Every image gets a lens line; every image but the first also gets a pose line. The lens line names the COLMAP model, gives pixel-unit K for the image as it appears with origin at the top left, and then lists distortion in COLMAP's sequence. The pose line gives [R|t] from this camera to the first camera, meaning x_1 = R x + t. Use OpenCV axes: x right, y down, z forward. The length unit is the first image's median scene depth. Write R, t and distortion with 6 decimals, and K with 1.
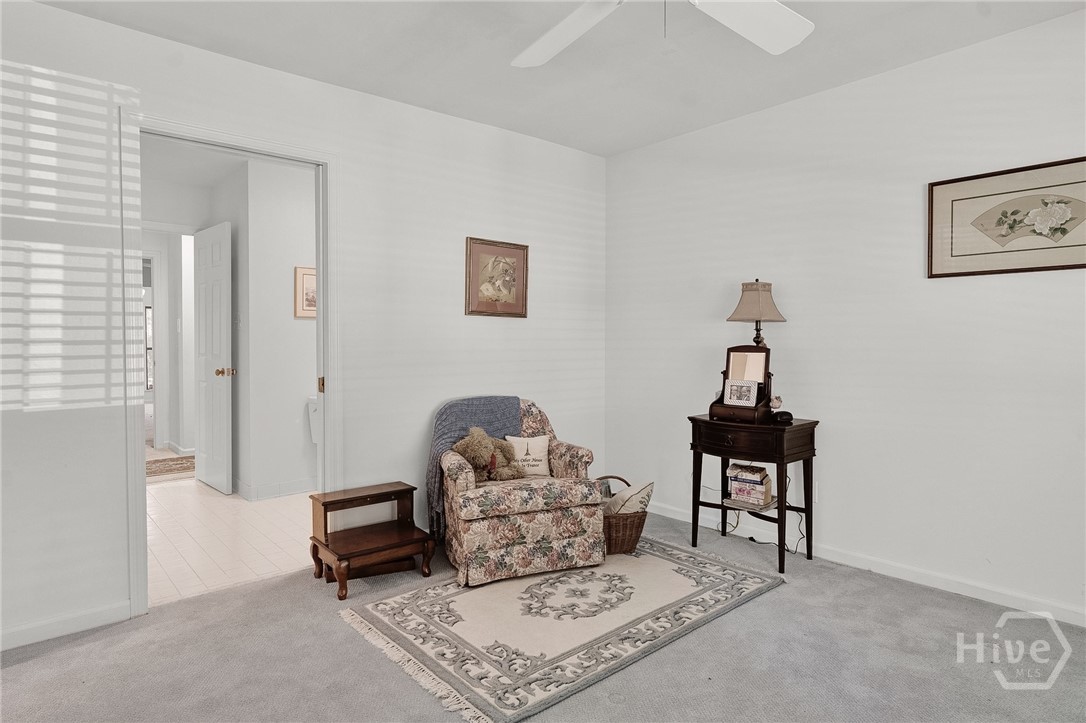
lens RADIAL K [[600.0, 0, 532.2], [0, 600.0, 353.0], [0, 0, 1]] dist [-0.015248, -0.001169]
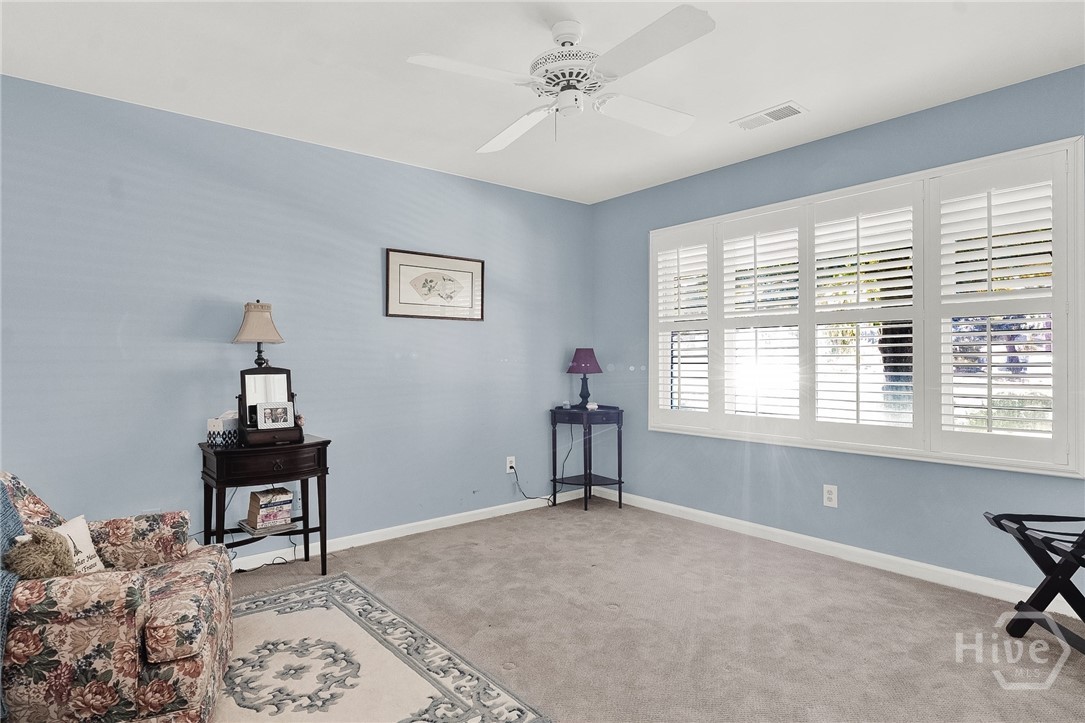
lens RADIAL K [[599.5, 0, 532.7], [0, 599.5, 363.6], [0, 0, 1]] dist [-0.015248, -0.001169]
pose [[0.014465, -0.005265, 0.999882, -0.707294], [0.025307, 0.999668, 0.004898, -0.014075], [-0.999575, 0.025233, 0.014594, 0.631743]]
